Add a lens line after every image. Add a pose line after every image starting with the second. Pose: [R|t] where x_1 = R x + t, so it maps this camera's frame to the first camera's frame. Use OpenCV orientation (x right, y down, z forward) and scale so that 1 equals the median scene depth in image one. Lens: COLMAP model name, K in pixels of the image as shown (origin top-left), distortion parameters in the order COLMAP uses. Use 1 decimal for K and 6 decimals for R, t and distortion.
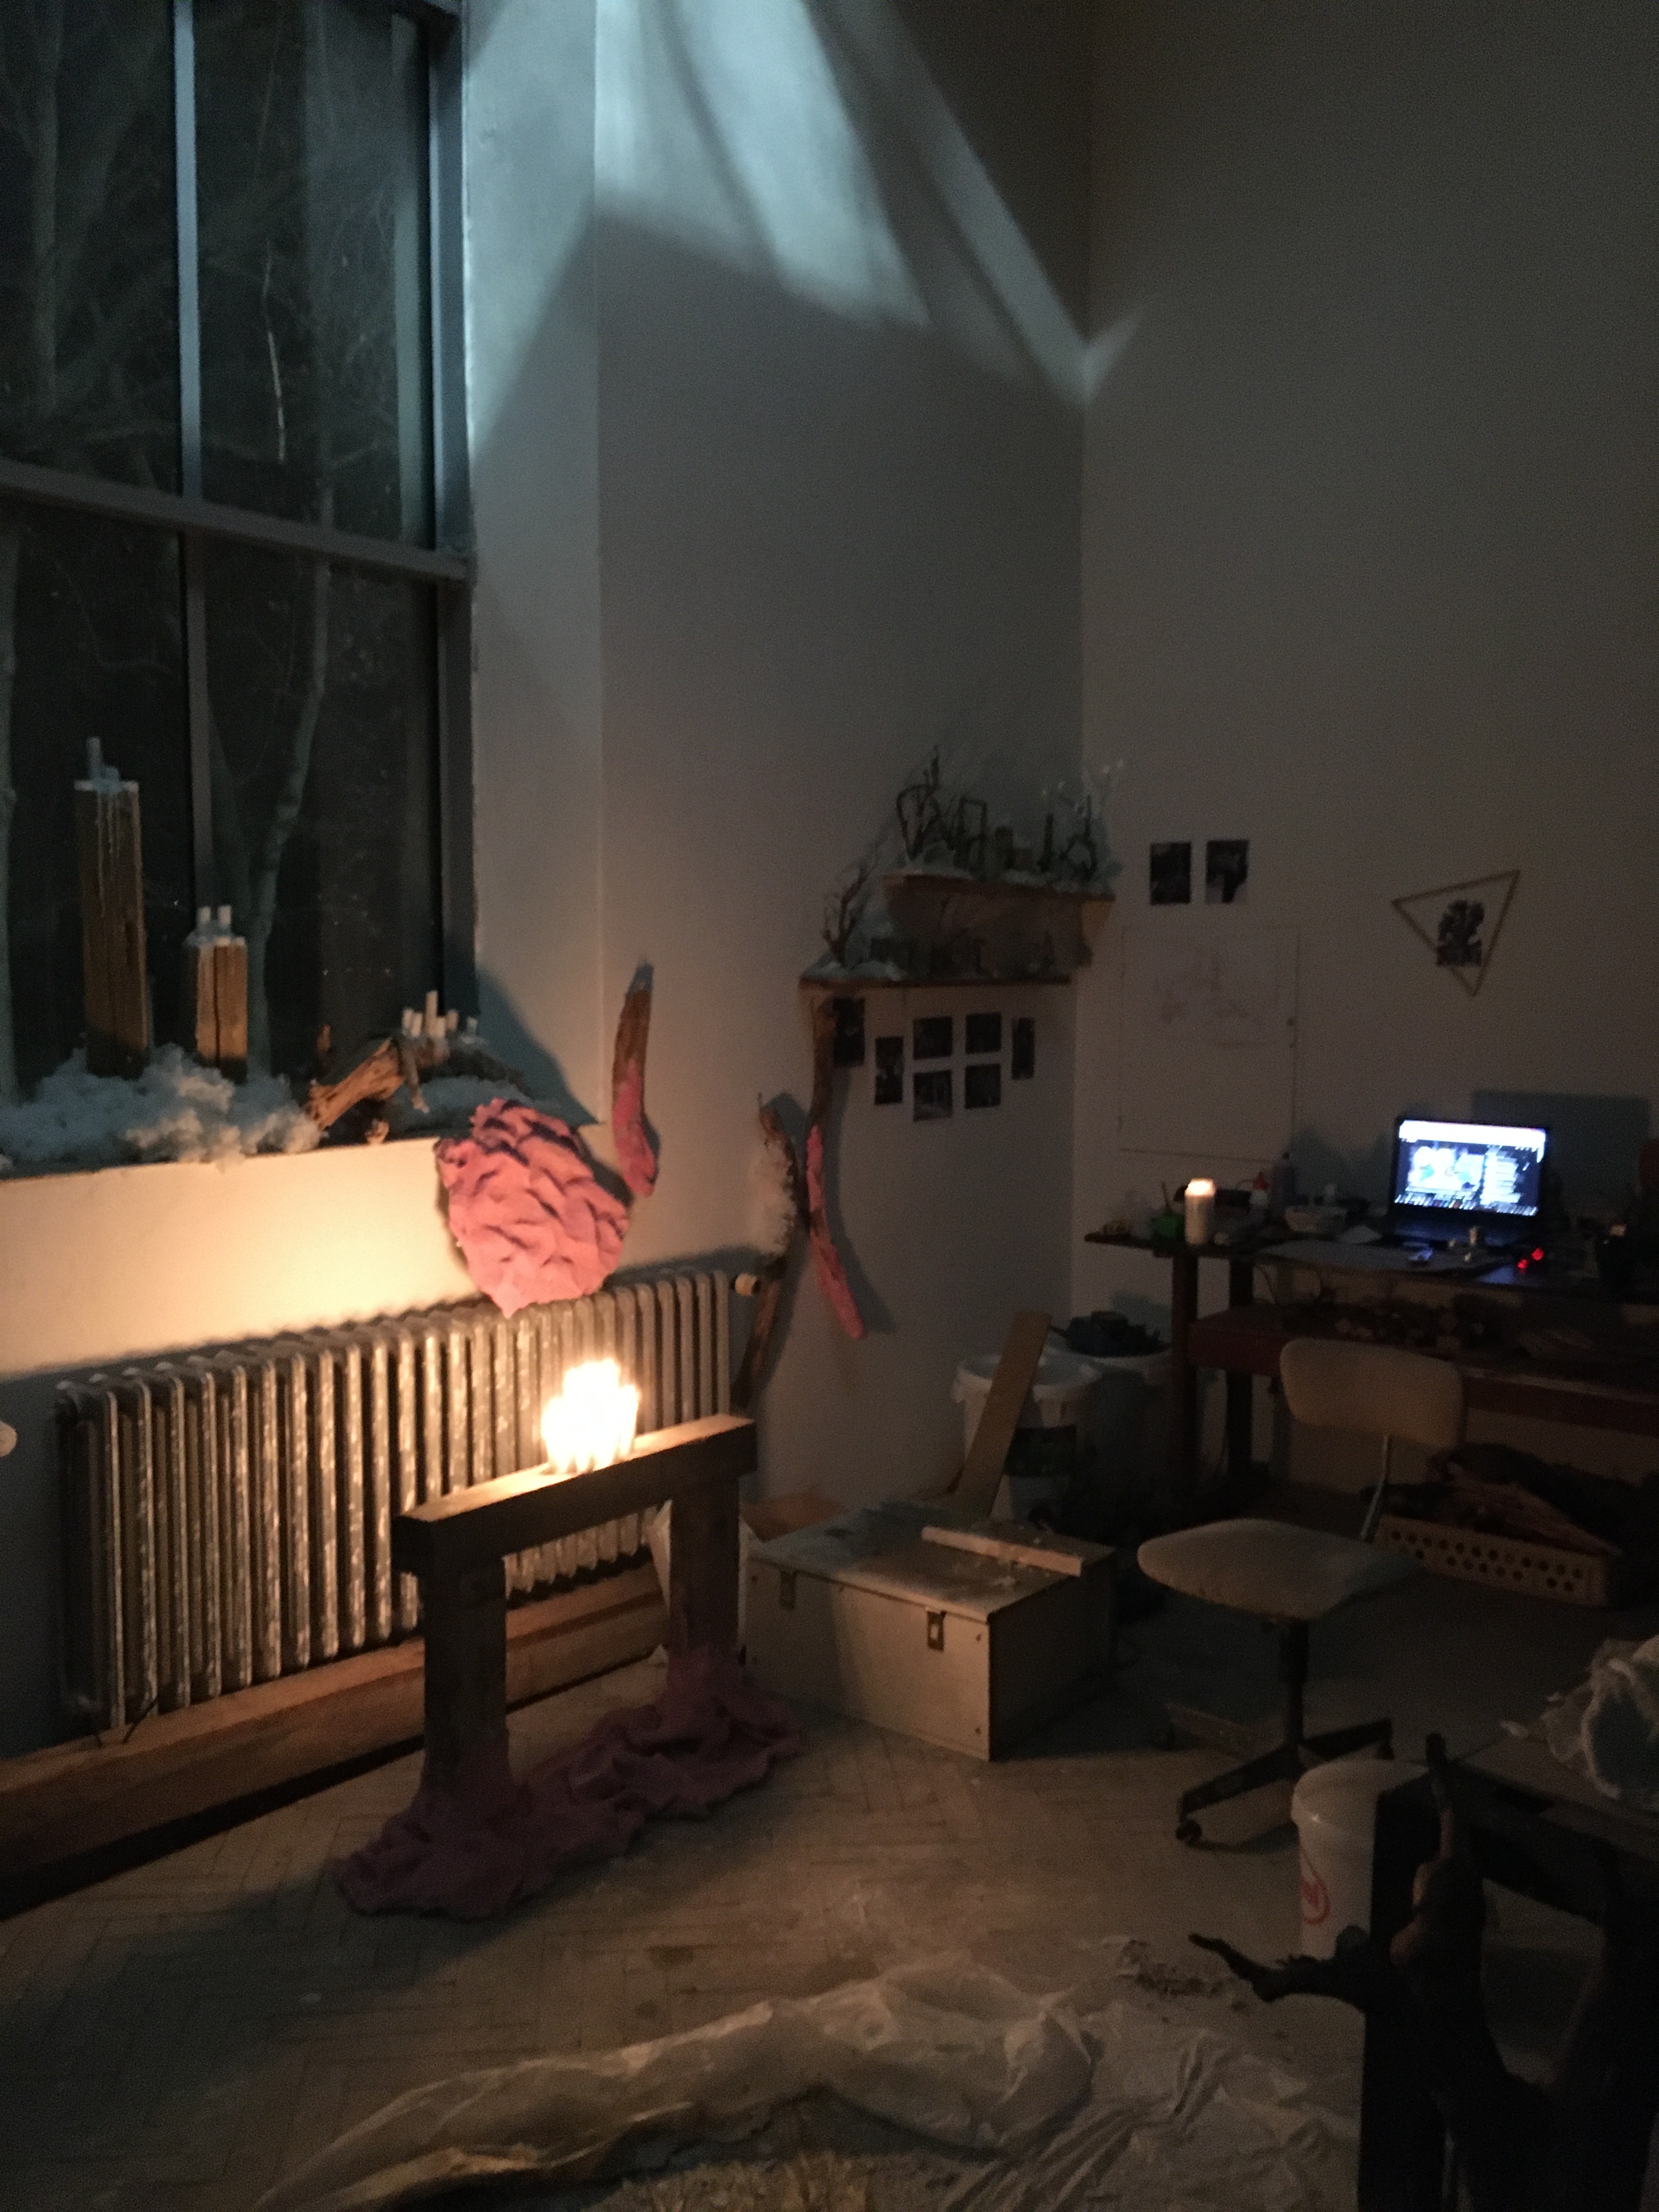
lens RADIAL K [[1878.0, 0, 837.8], [0, 1878.0, 1125.8], [0, 0, 1]] dist [0.043218, -0.052770]
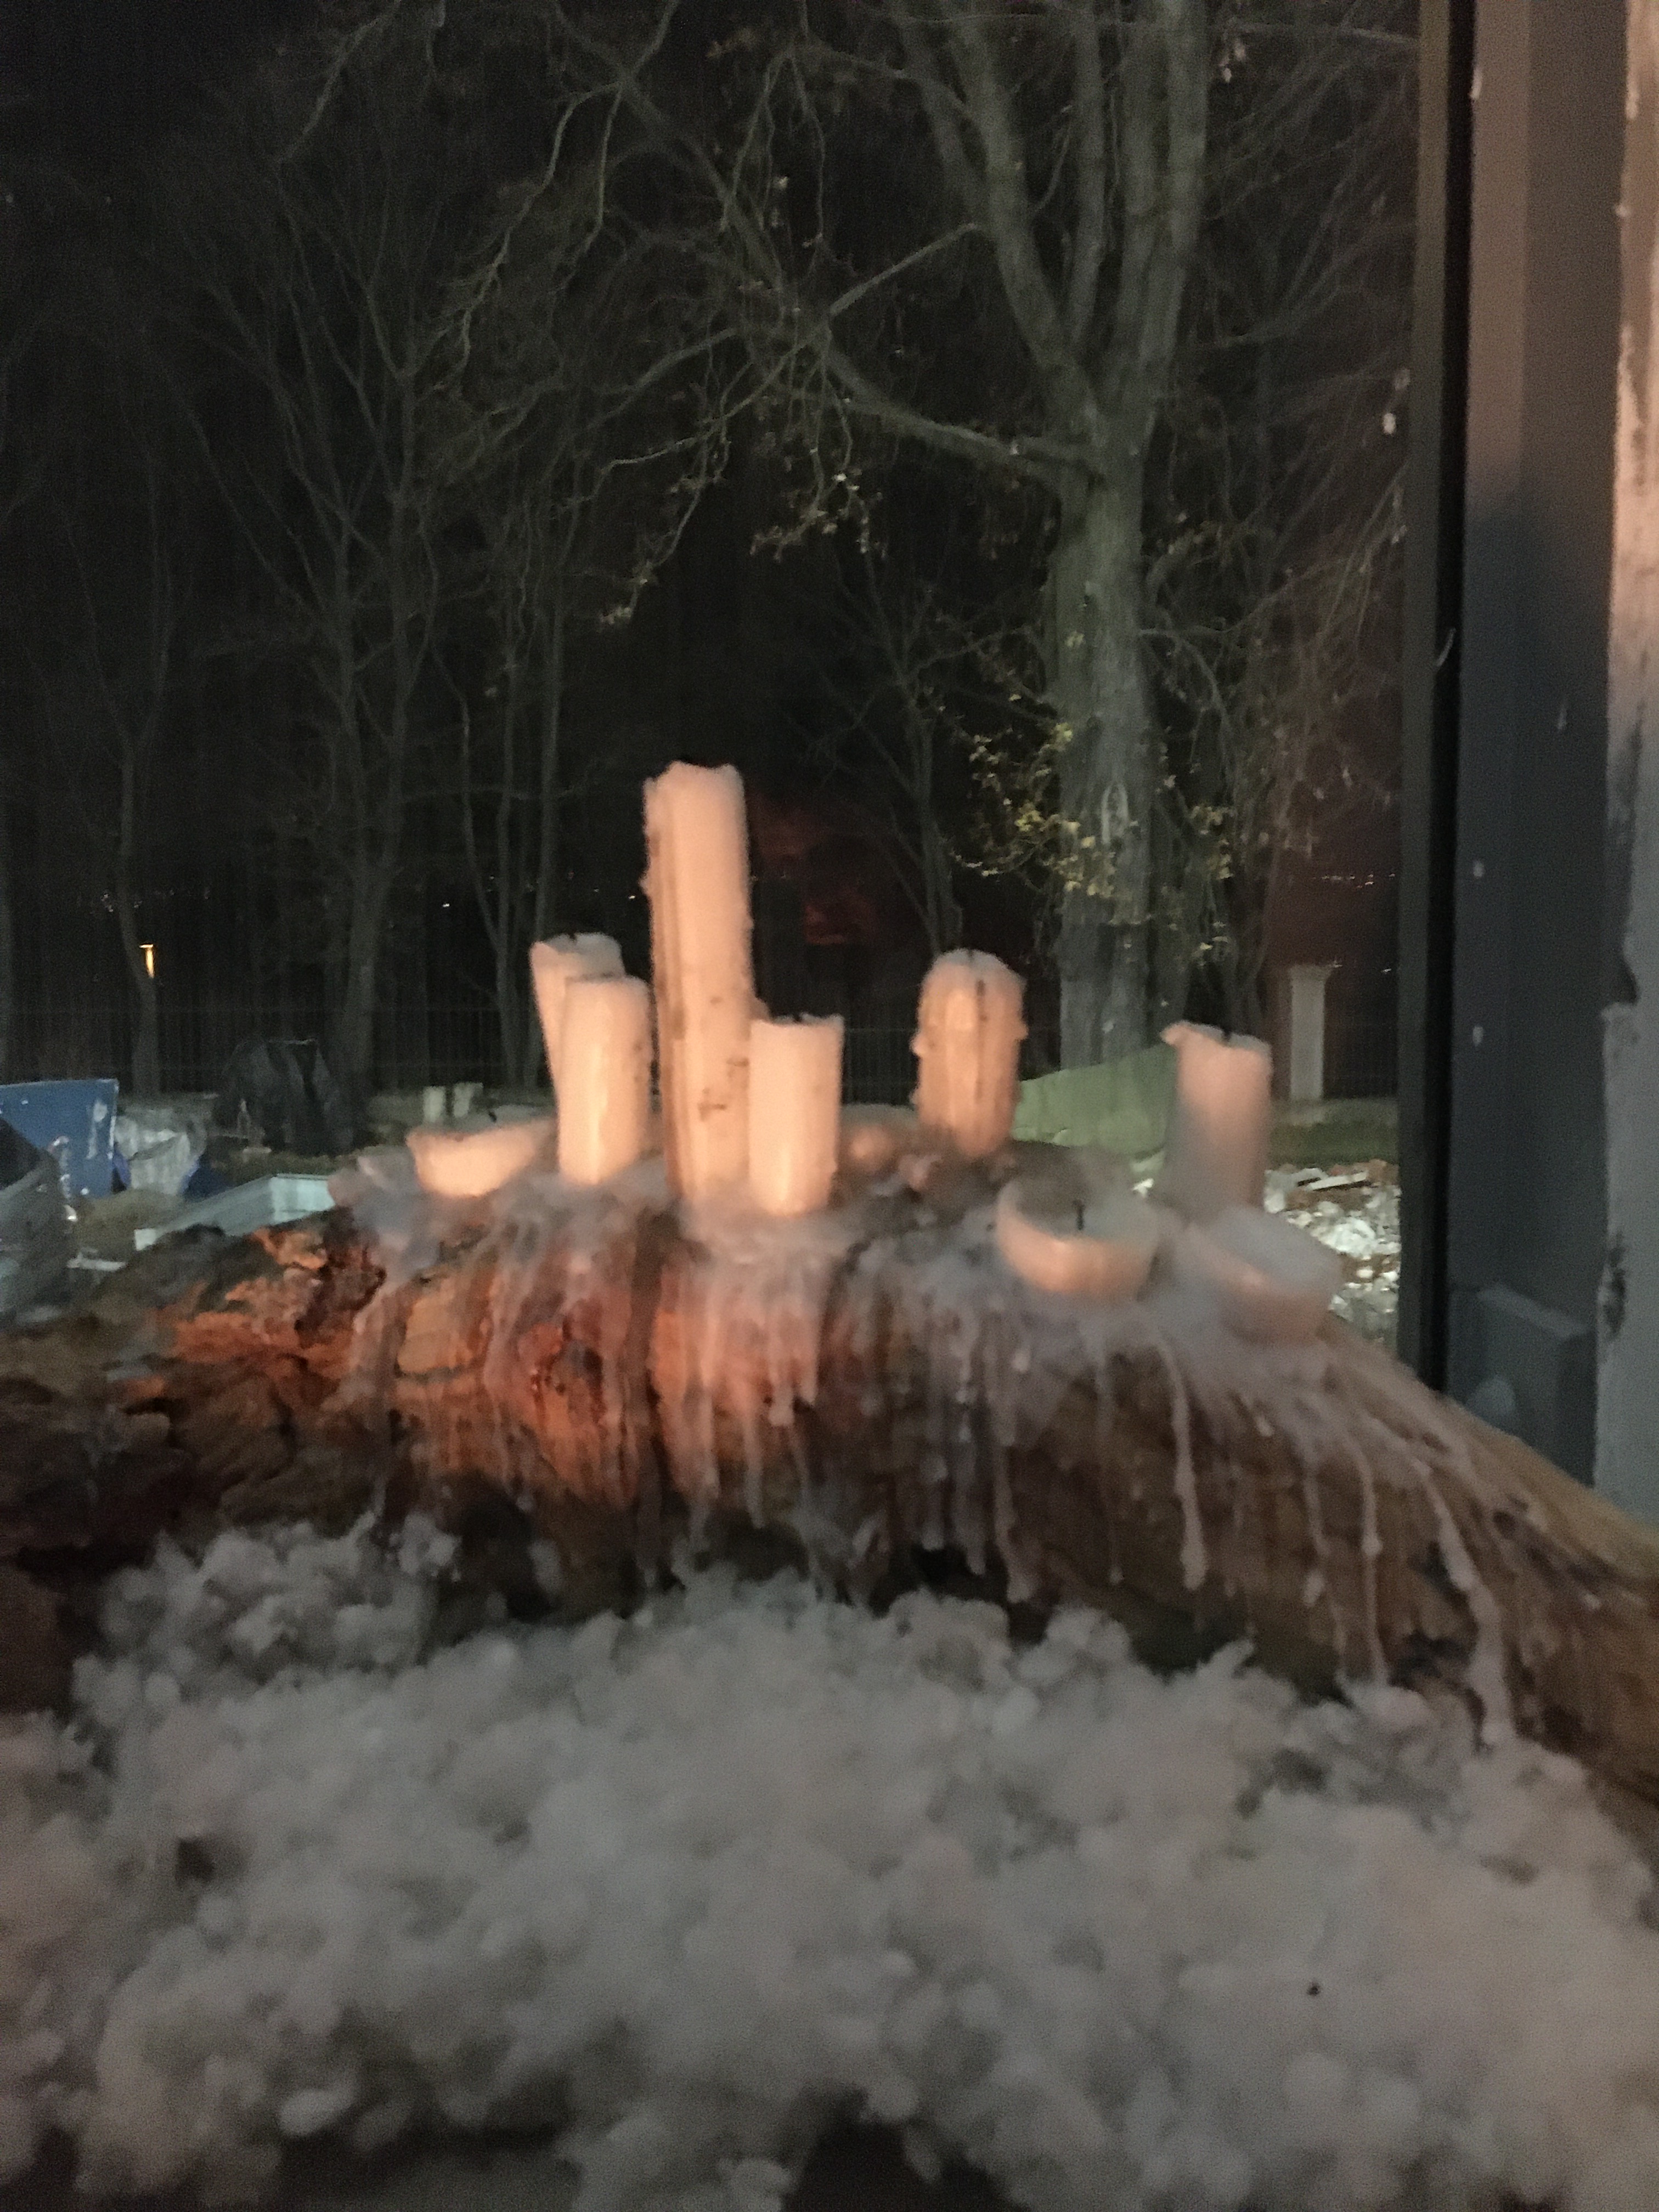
lens RADIAL K [[1878.0, 0, 840.3], [0, 1878.0, 1116.2], [0, 0, 1]] dist [0.043218, -0.052770]
pose [[0.619497, 0.067247, -0.782113, -0.138868], [-0.057562, 0.997533, 0.040176, -0.062946], [0.782886, 0.020132, 0.621840, 1.042230]]
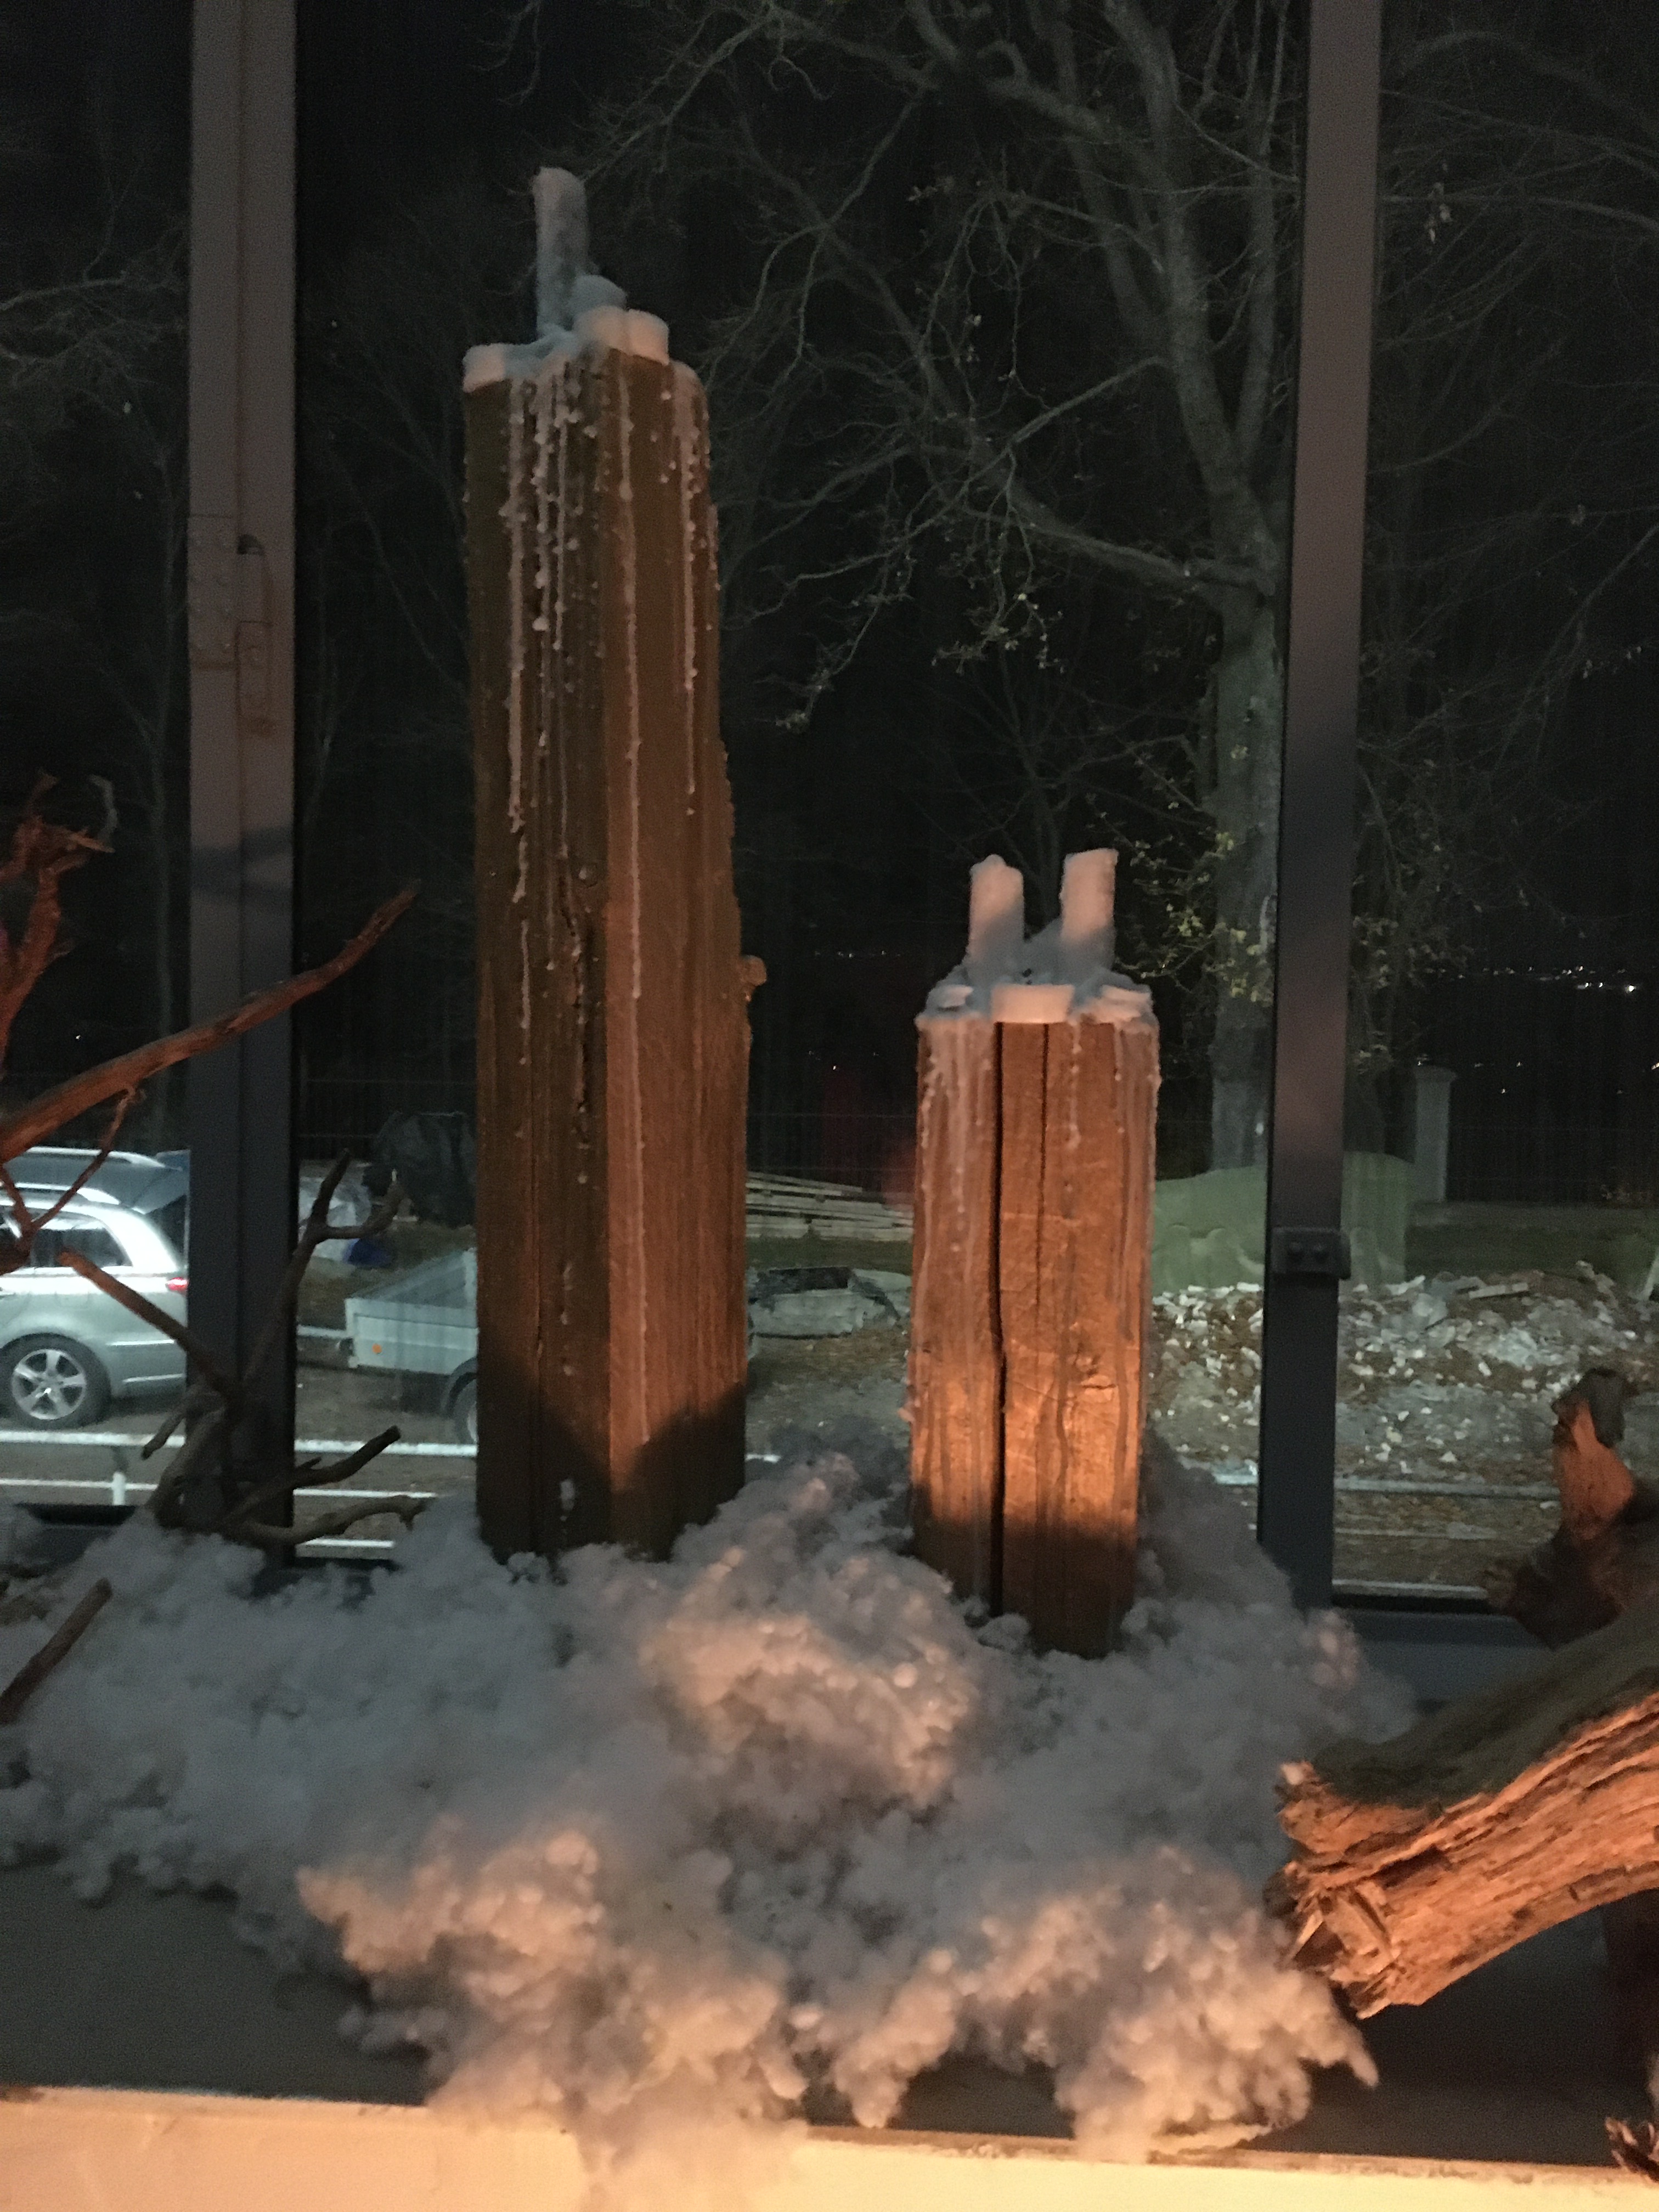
lens RADIAL K [[1878.0, 0, 830.7], [0, 1878.0, 1114.1], [0, 0, 1]] dist [0.043218, -0.052770]
pose [[0.579732, 0.052331, -0.813125, -0.155748], [-0.087875, 0.996130, 0.001457, -0.081299], [0.810054, 0.070609, 0.582088, 0.834583]]
